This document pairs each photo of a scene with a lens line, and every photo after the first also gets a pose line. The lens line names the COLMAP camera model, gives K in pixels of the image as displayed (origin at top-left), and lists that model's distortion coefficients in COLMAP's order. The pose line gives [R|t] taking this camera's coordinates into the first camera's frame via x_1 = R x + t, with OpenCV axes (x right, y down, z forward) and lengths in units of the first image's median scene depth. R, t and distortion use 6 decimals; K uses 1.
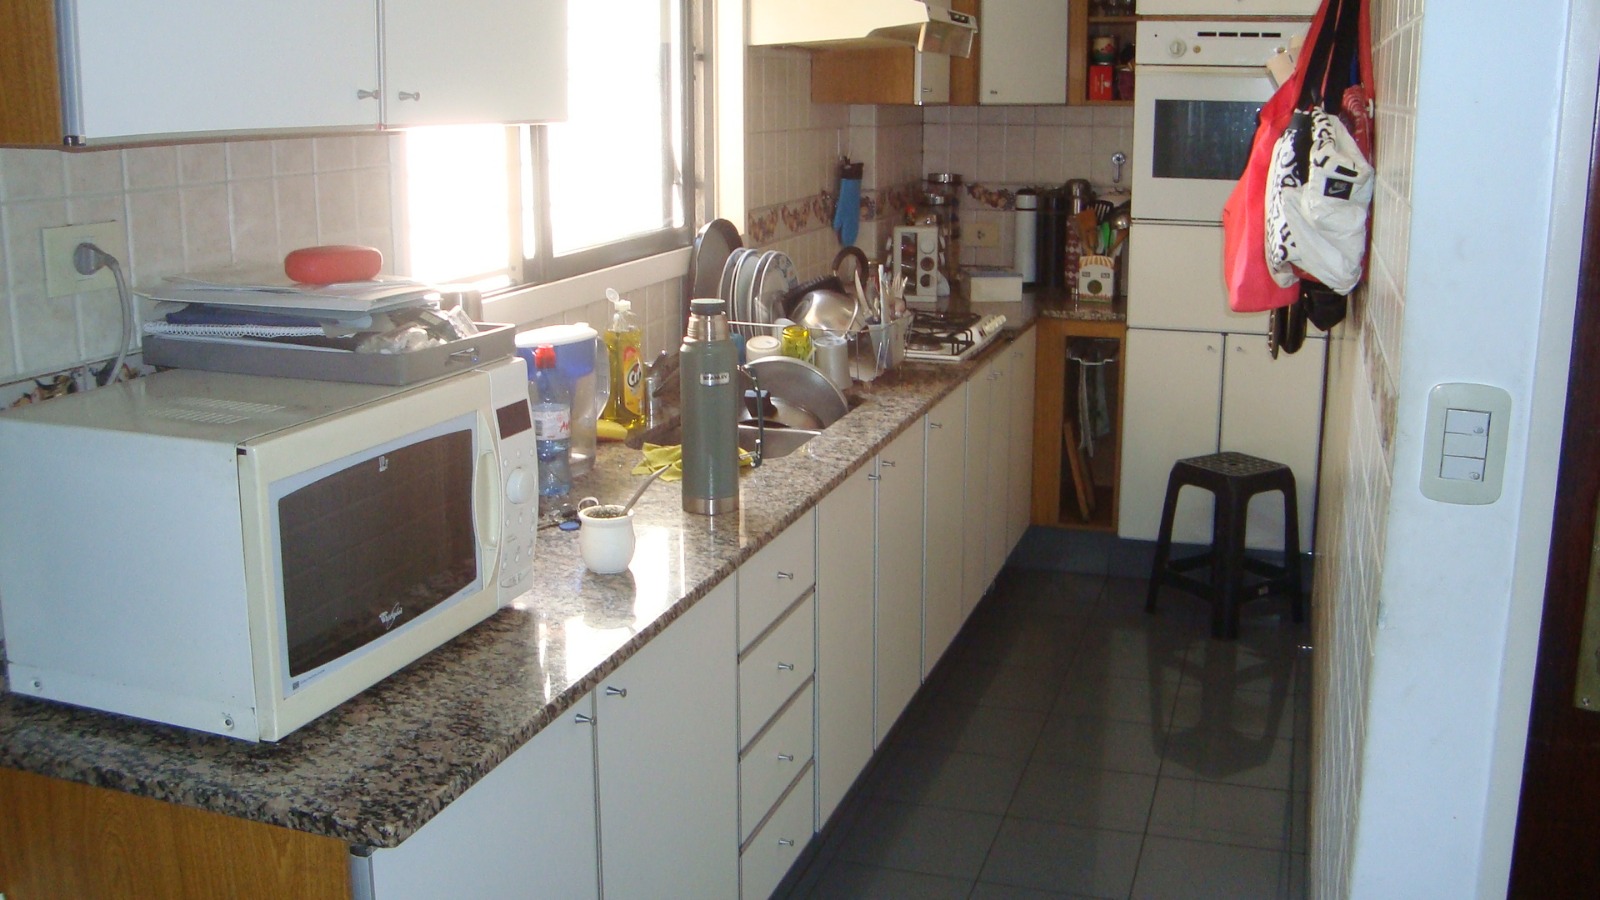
lens RADIAL K [[1607.4, 0, 800.0], [0, 1607.4, 450.0], [0, 0, 1]] dist [-0.177860, 0.002679]
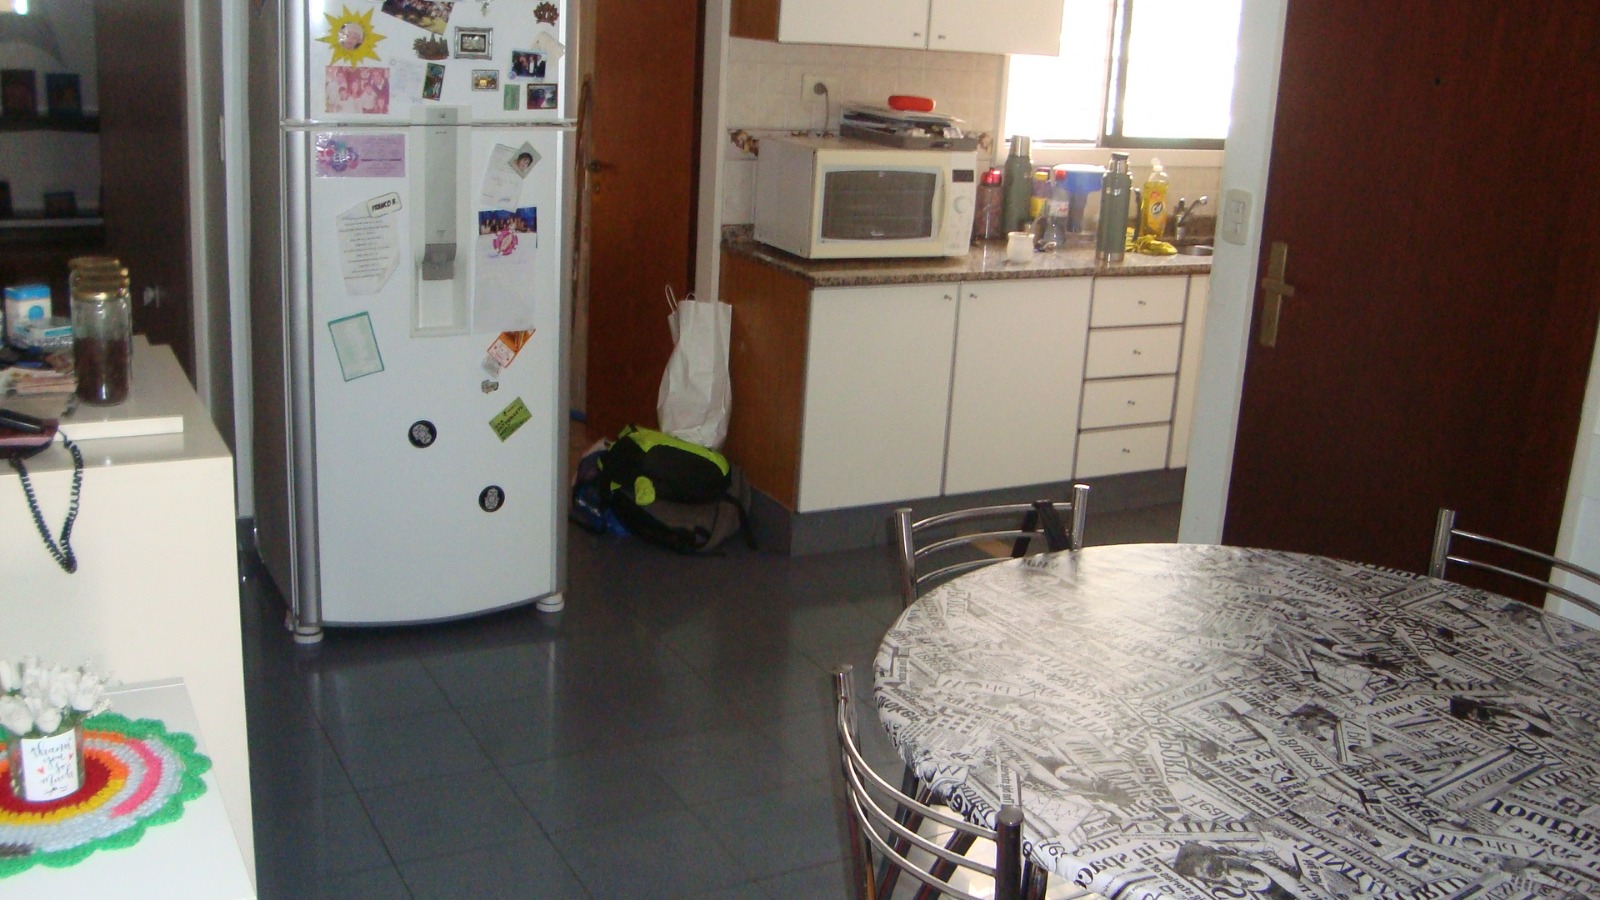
lens RADIAL K [[1607.4, 0, 800.0], [0, 1607.4, 450.0], [0, 0, 1]] dist [-0.177860, 0.002679]
pose [[0.722677, 0.221175, -0.654843, 1.347574], [-0.205501, 0.973332, 0.101957, 0.193359], [0.659929, 0.060889, 0.748856, -0.953690]]
